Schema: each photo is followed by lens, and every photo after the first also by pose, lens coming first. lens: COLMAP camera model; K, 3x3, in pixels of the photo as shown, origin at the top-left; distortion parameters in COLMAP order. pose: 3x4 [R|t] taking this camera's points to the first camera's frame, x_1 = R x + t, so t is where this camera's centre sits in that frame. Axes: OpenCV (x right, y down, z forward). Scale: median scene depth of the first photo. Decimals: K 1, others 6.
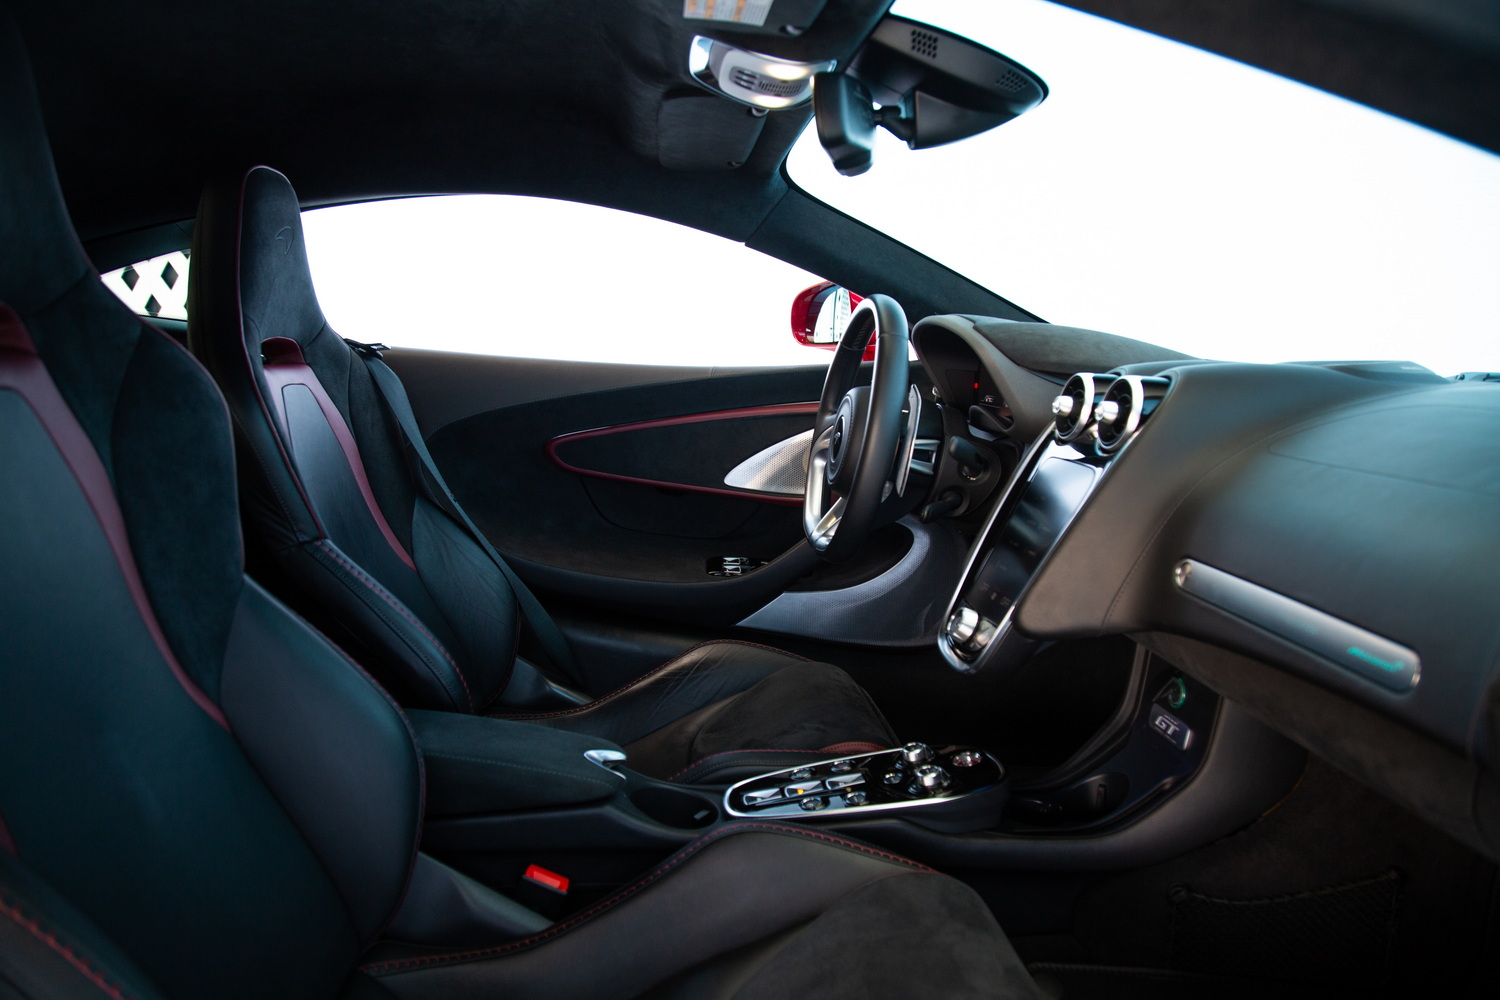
lens RADIAL K [[996.8, 0, 750.0], [0, 996.8, 500.0], [0, 0, 1]] dist [-0.132069, 0.085295]
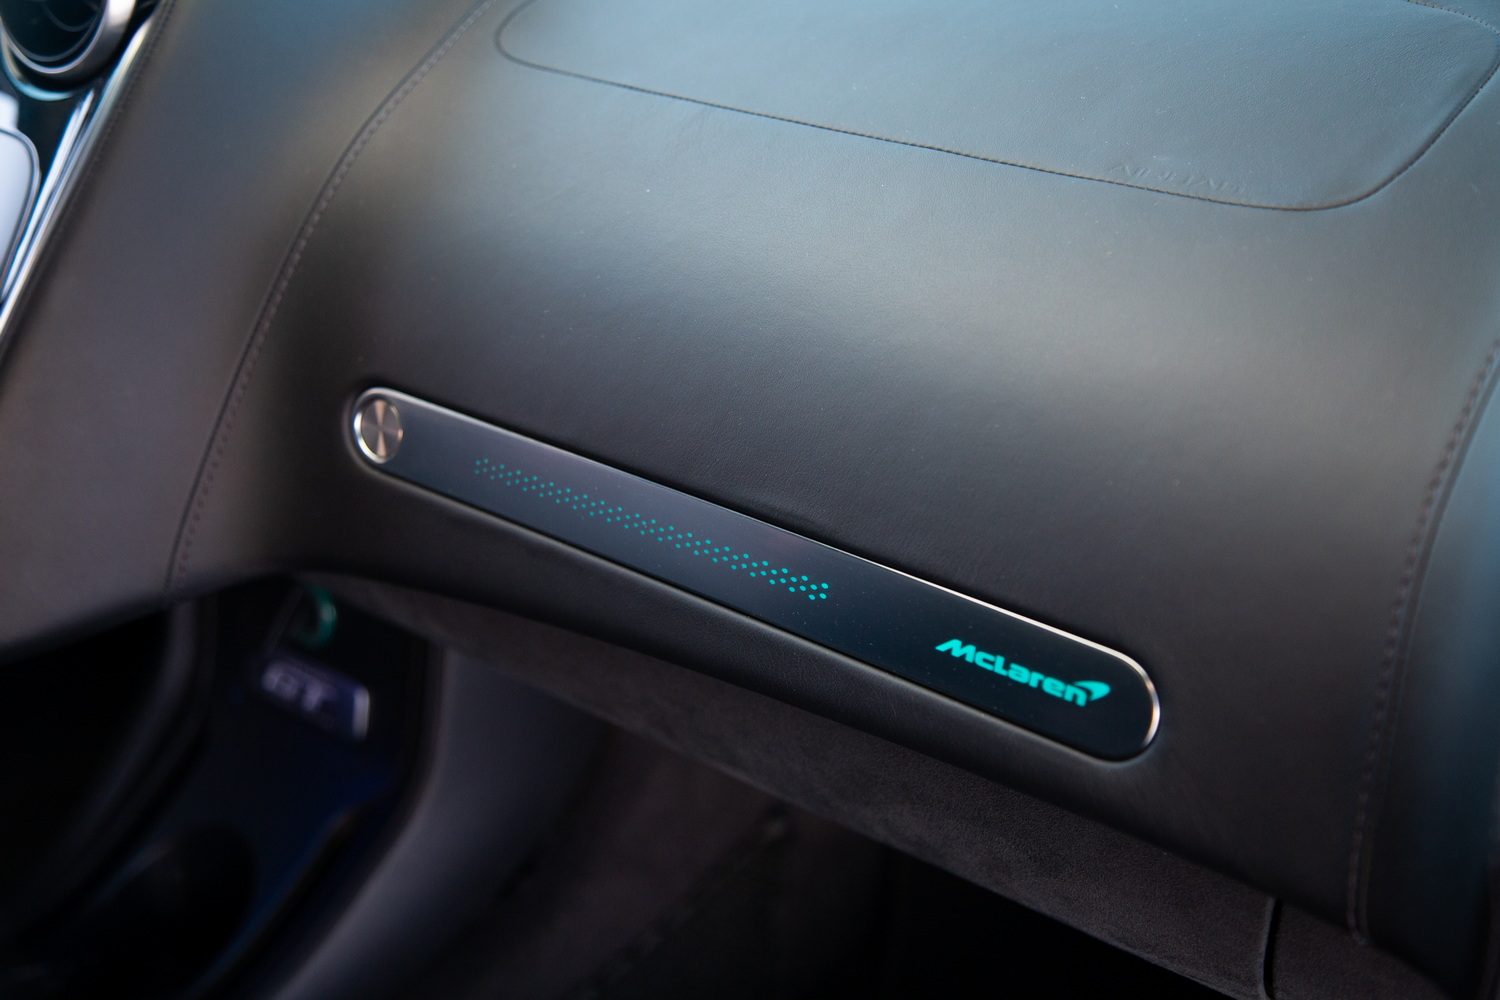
lens RADIAL K [[1889.9, 0, 750.0], [0, 1889.9, 500.0], [0, 0, 1]] dist [0.074100, 0.020688]
pose [[0.696598, -0.291167, 0.655723, 0.044820], [0.097323, 0.943849, 0.315717, -0.086890], [-0.710830, -0.156112, 0.685821, 0.299336]]
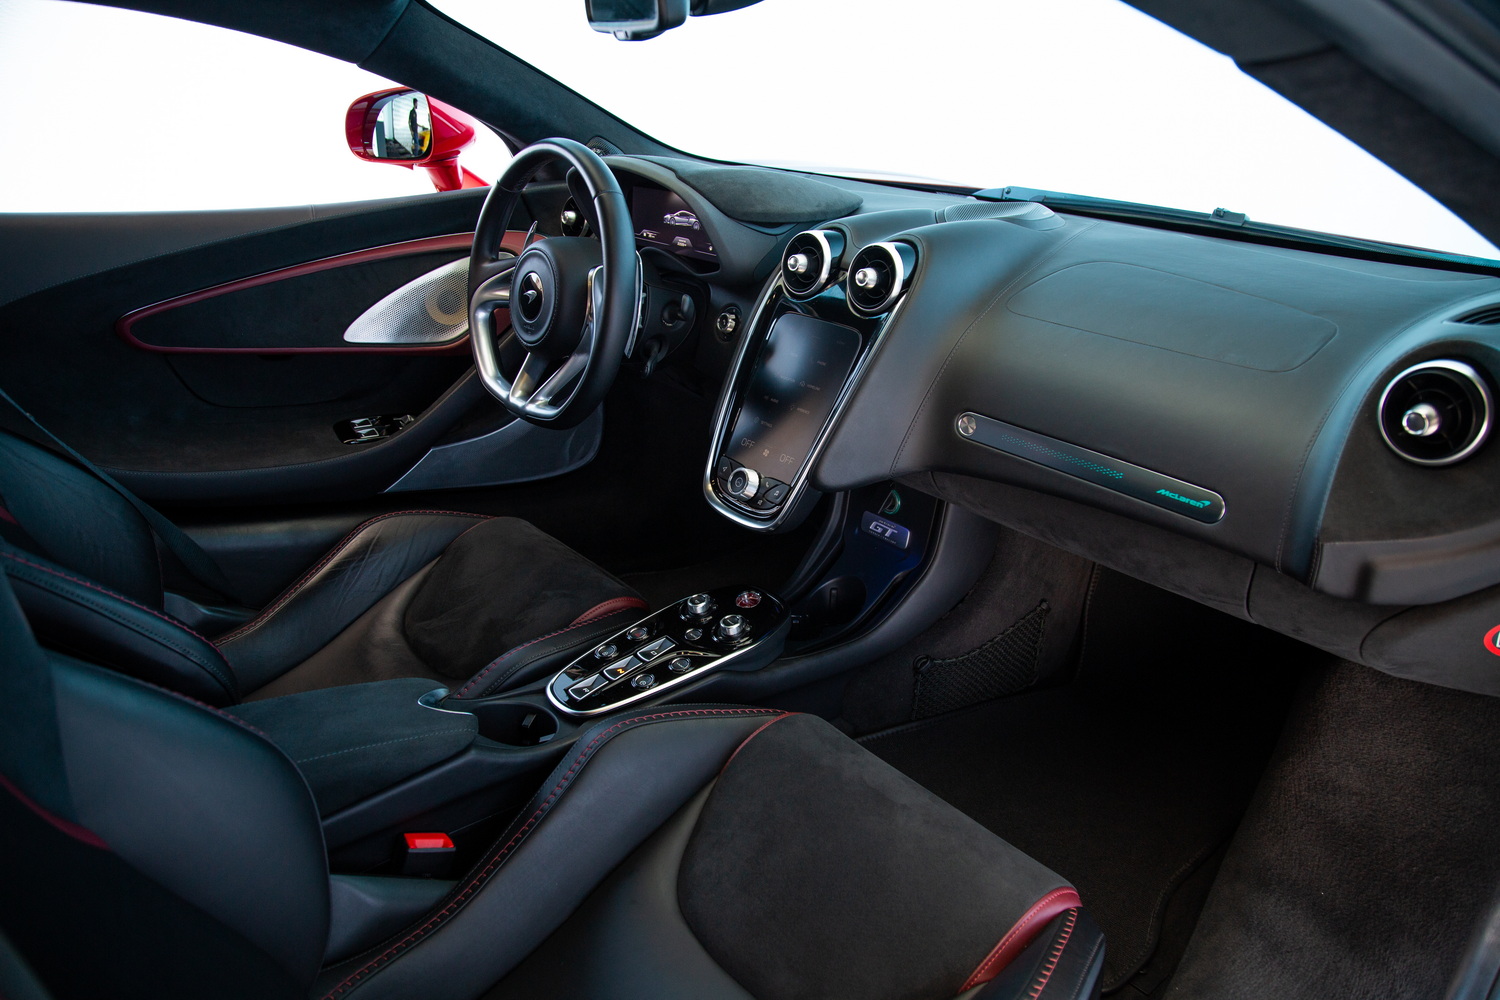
lens RADIAL K [[996.8, 0, 750.0], [0, 996.8, 500.0], [0, 0, 1]] dist [-0.132069, 0.085295]
pose [[0.833821, -0.208125, 0.511299, -0.312779], [0.074910, 0.960299, 0.268727, -0.137262], [-0.546929, -0.185769, 0.816308, 0.108224]]
